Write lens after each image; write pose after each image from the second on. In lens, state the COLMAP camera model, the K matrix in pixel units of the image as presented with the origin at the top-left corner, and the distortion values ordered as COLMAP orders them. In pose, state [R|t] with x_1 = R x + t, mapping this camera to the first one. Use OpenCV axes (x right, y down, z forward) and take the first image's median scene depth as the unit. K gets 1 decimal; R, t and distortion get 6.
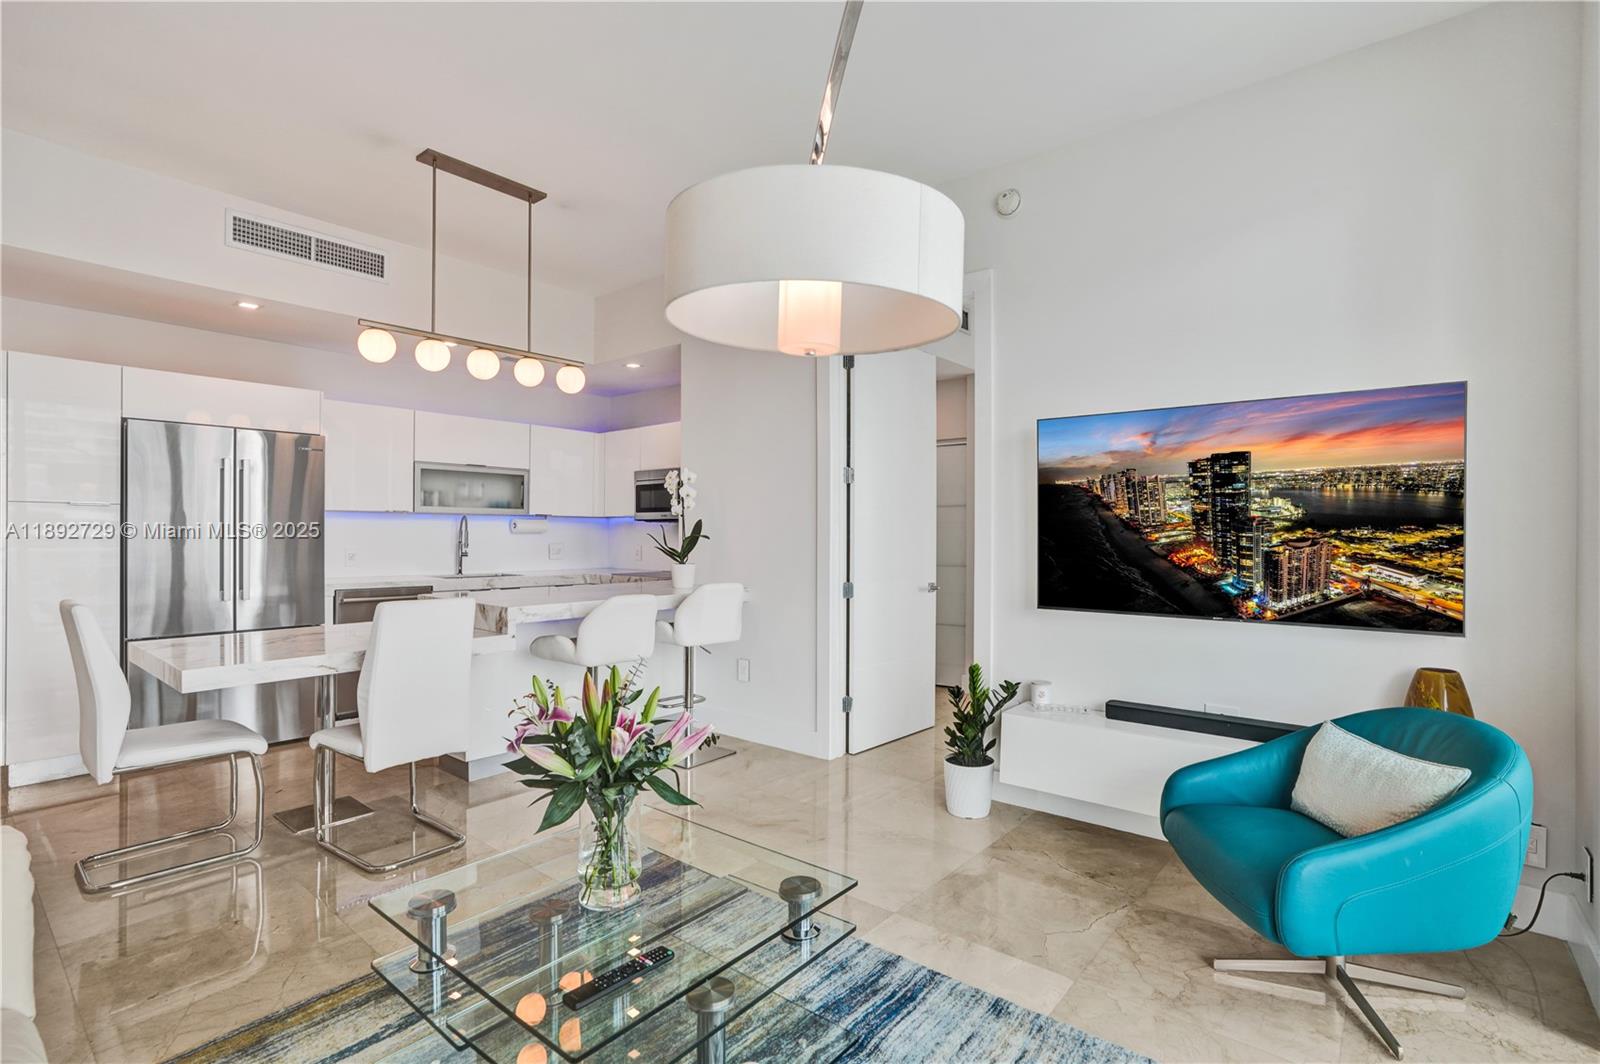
lens RADIAL K [[767.0, 0, 824.3], [0, 767.0, 532.5], [0, 0, 1]] dist [-0.052548, 0.020872]
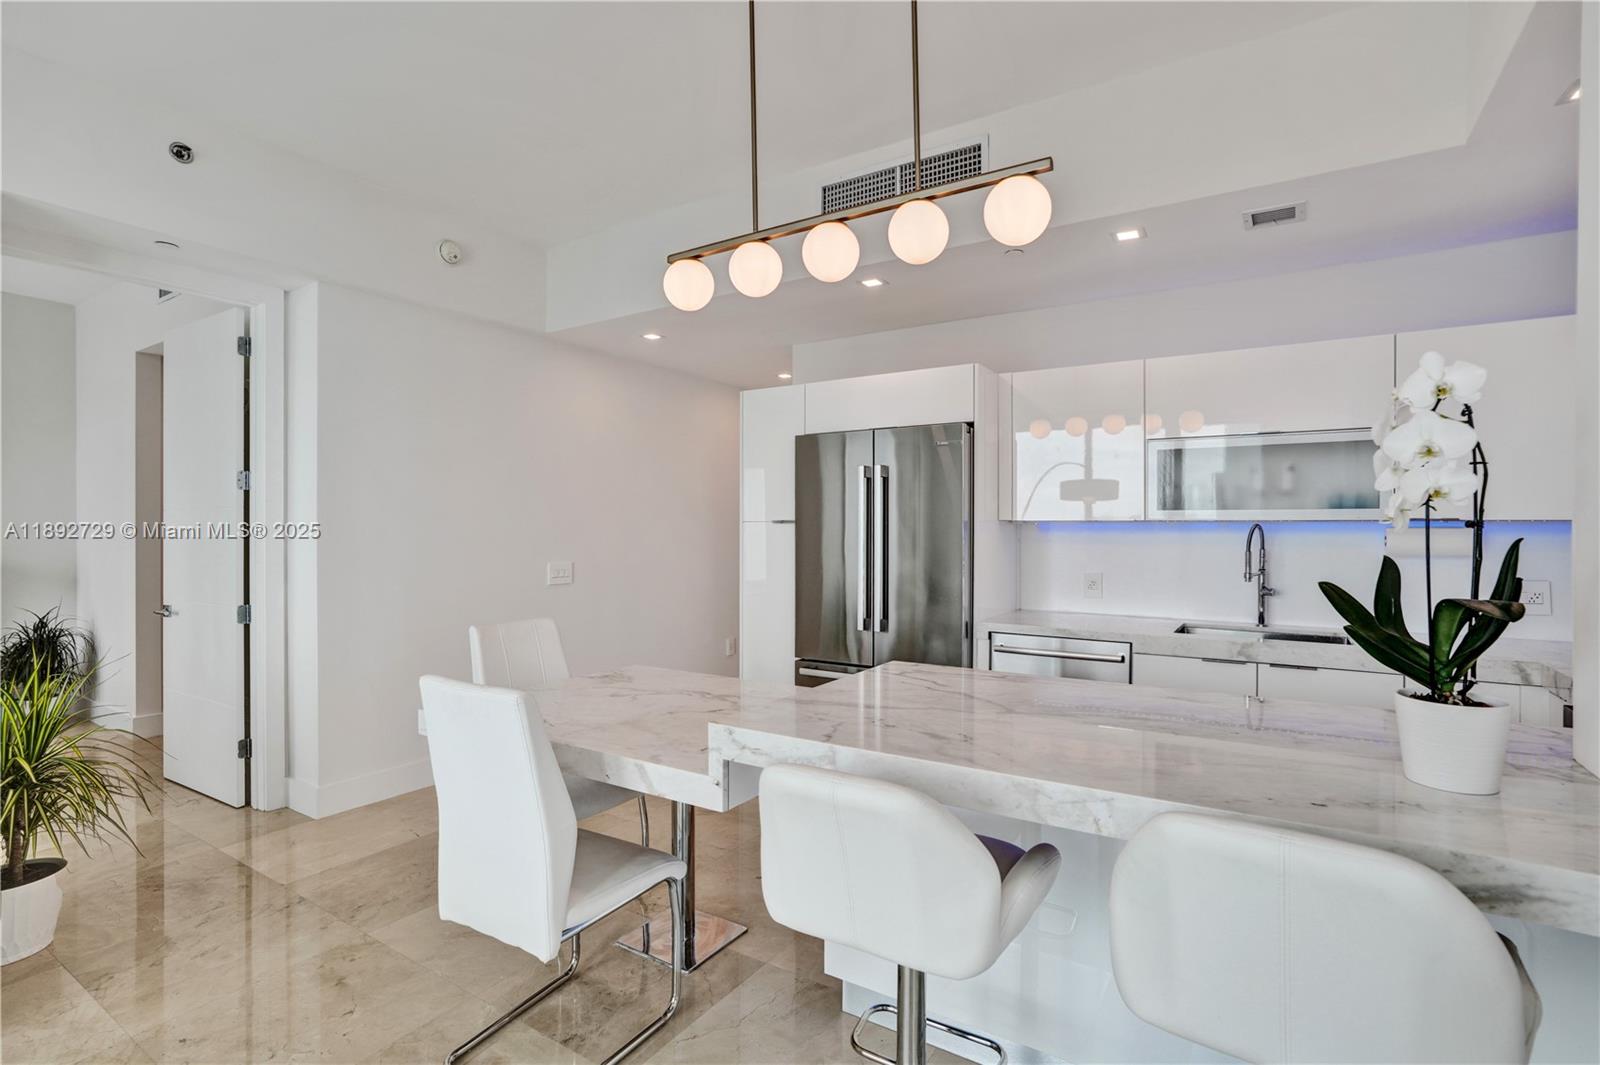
lens RADIAL K [[767.0, 0, 783.3], [0, 767.0, 529.4], [0, 0, 1]] dist [-0.052548, 0.020872]
pose [[0.091965, -0.007269, -0.995736, 0.064425], [0.003170, 0.999970, -0.007008, -0.018549], [0.995757, -0.002512, 0.091986, 0.734714]]
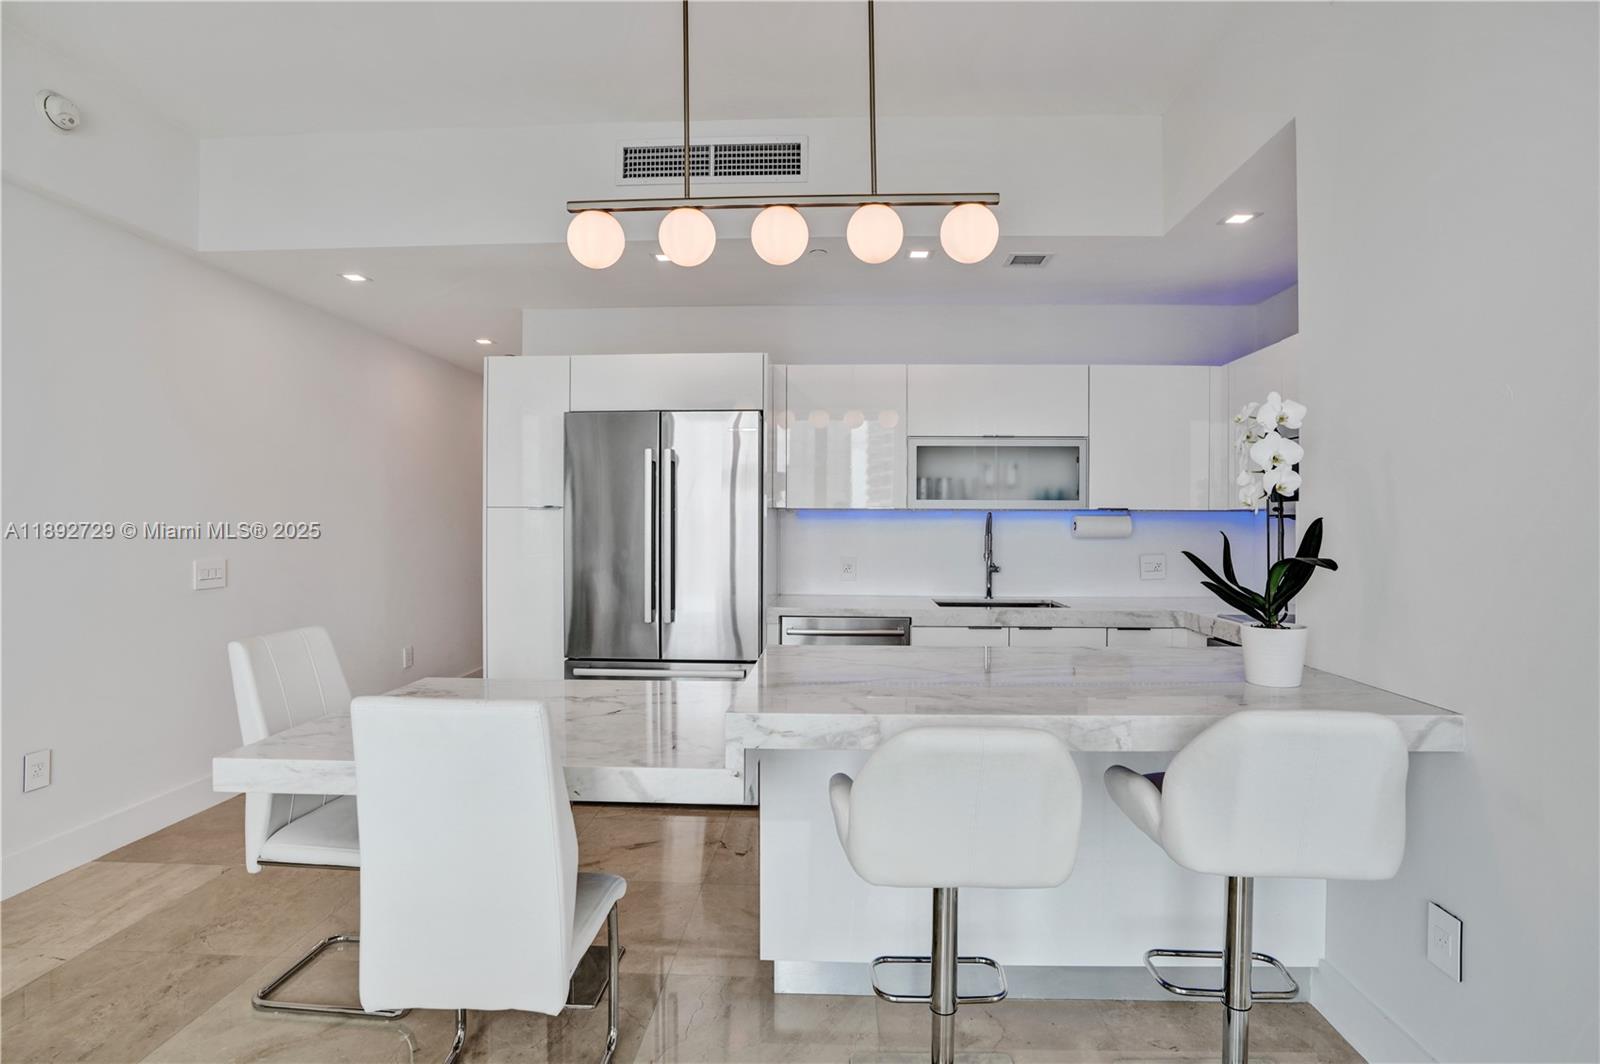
lens RADIAL K [[817.8, 0, 797.1], [0, 817.8, 526.2], [0, 0, 1]] dist [-0.049294, 0.004471]
pose [[0.583449, -0.001544, -0.812148, 0.018063], [0.005104, 0.999985, 0.001766, -0.014543], [0.812134, -0.005176, 0.583448, 0.540226]]
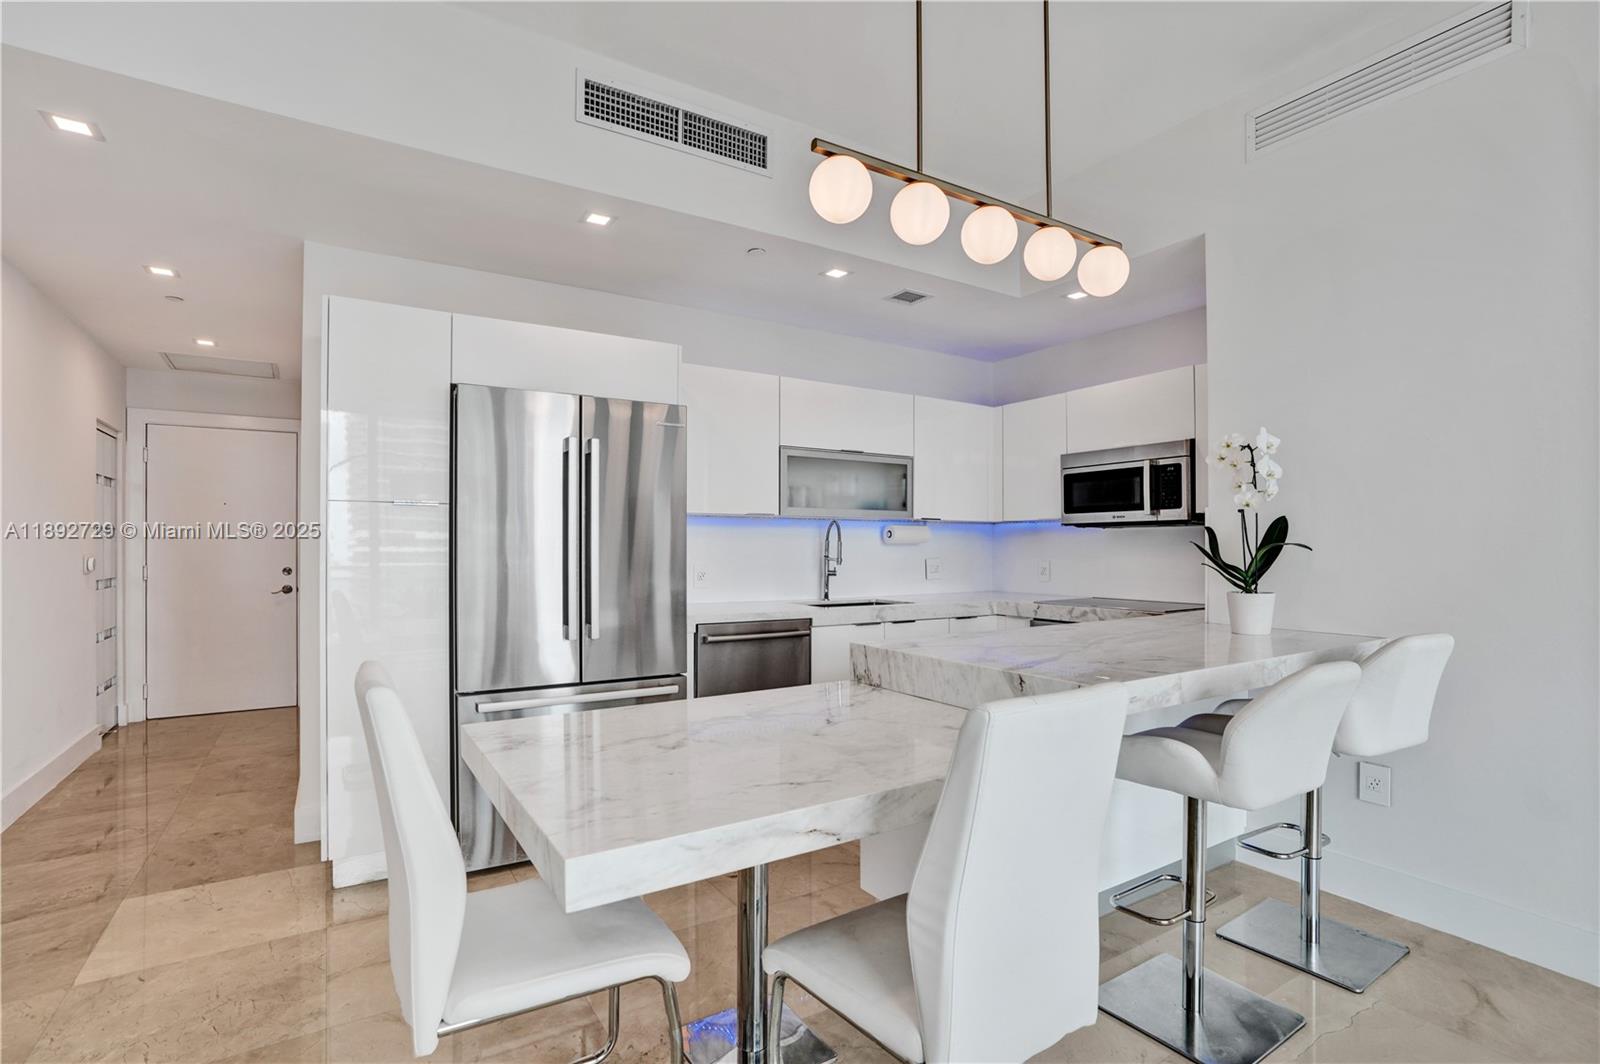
lens RADIAL K [[767.0, 0, 792.1], [0, 767.0, 540.9], [0, 0, 1]] dist [-0.052548, 0.020872]
pose [[0.944409, -0.008750, -0.328655, -0.328077], [0.004841, 0.999907, -0.012711, 0.008171], [0.328736, 0.010413, 0.944364, 0.347688]]
